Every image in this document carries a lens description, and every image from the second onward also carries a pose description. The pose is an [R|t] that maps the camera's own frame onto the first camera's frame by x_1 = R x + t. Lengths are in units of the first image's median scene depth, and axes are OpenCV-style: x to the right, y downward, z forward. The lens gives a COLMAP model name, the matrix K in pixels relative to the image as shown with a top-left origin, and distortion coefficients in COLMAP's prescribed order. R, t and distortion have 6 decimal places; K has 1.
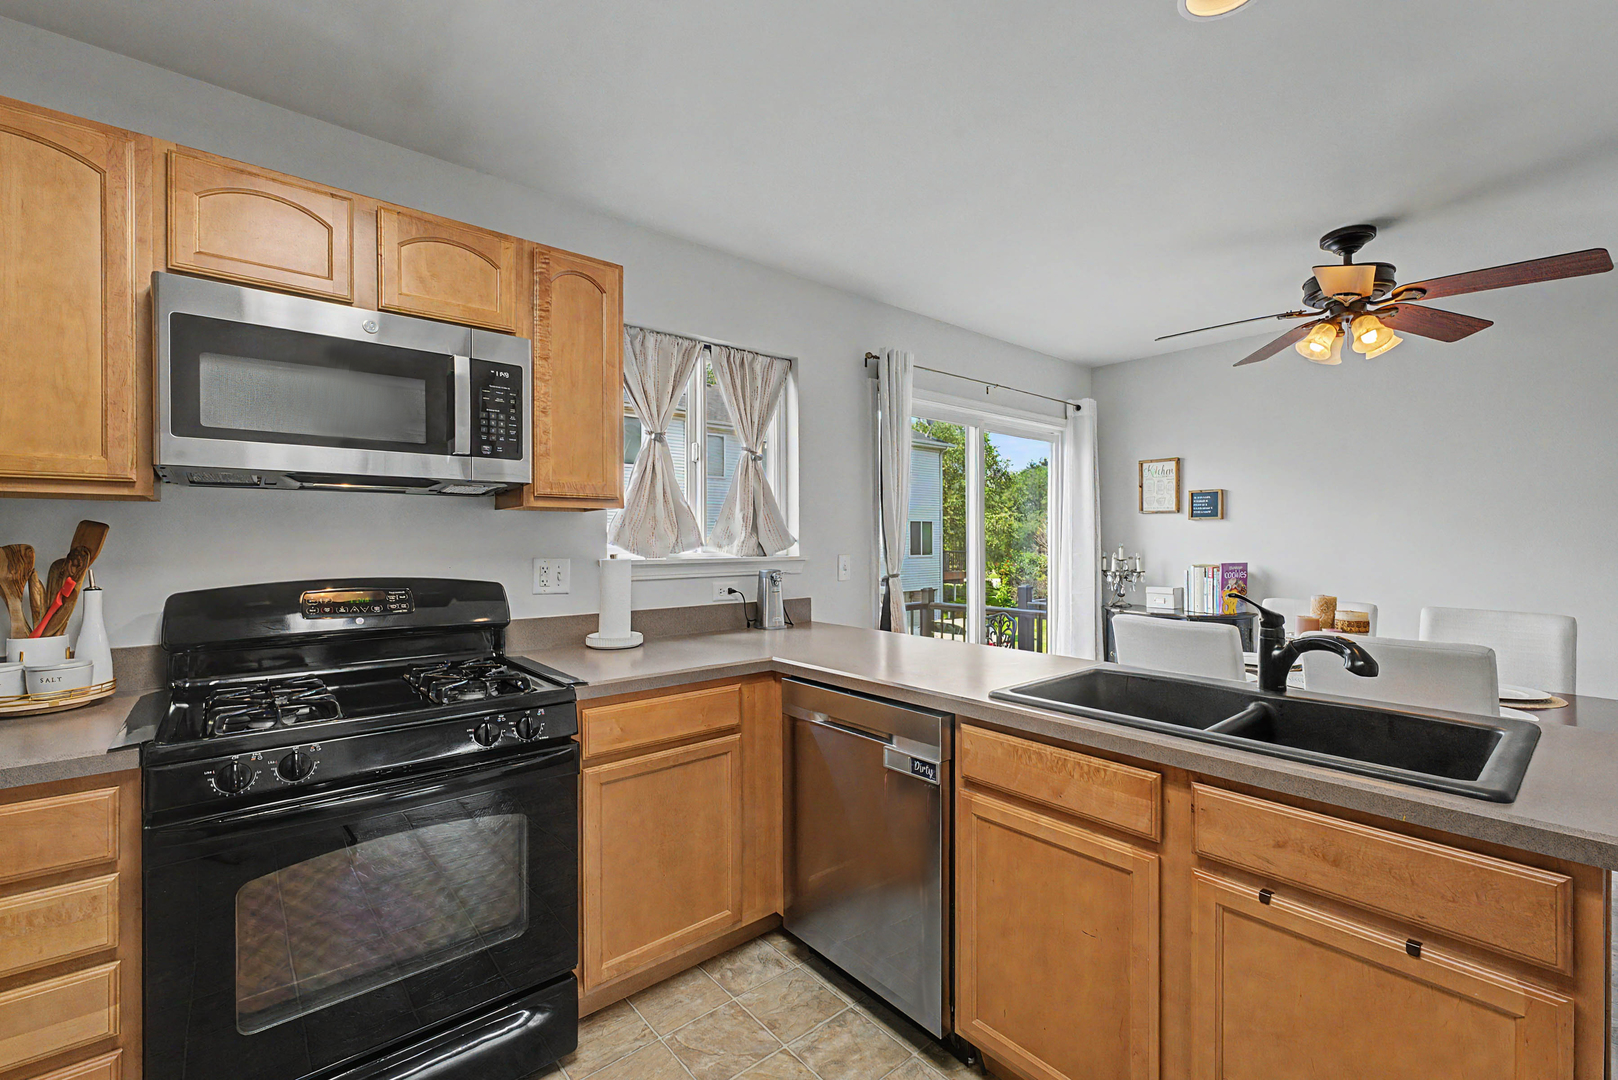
lens RADIAL K [[684.5, 0, 809.1], [0, 684.5, 536.1], [0, 0, 1]] dist [0.001124, 0.000281]
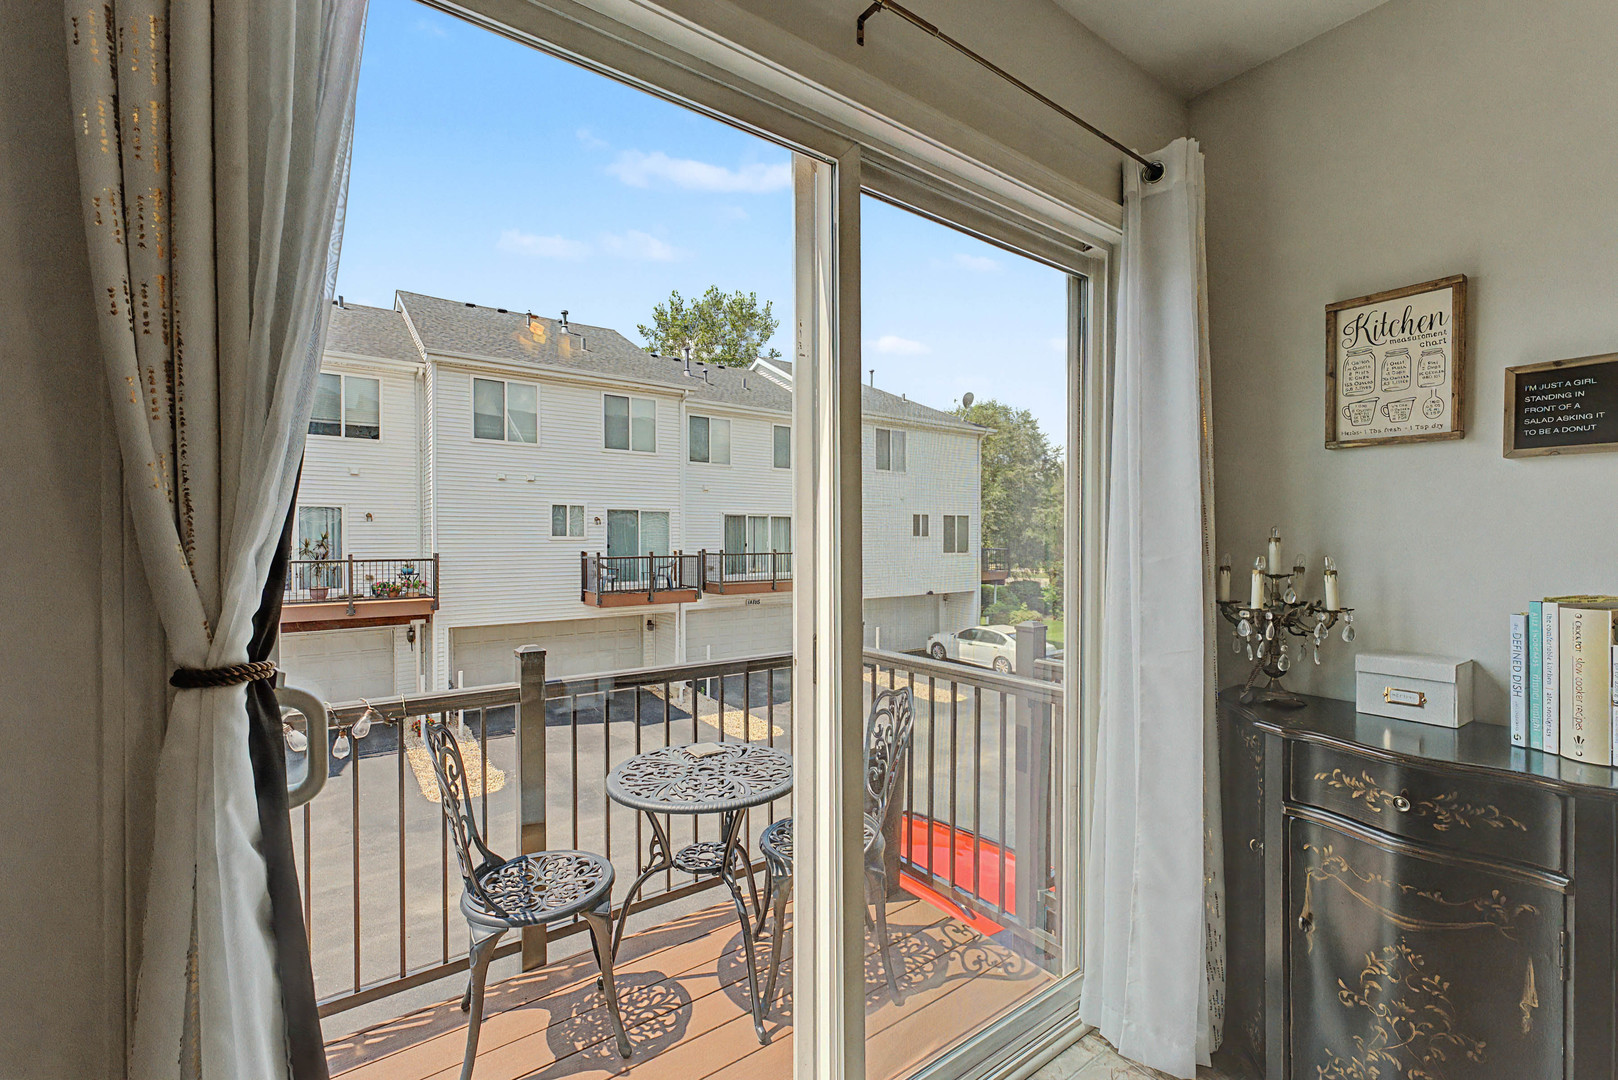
lens RADIAL K [[684.5, 0, 807.8], [0, 684.5, 537.3], [0, 0, 1]] dist [0.001124, 0.000281]
pose [[0.997354, 0.002413, -0.072659, 0.123313], [-0.001958, 0.999978, 0.006332, 0.006736], [0.072672, -0.006173, 0.997337, 0.325533]]
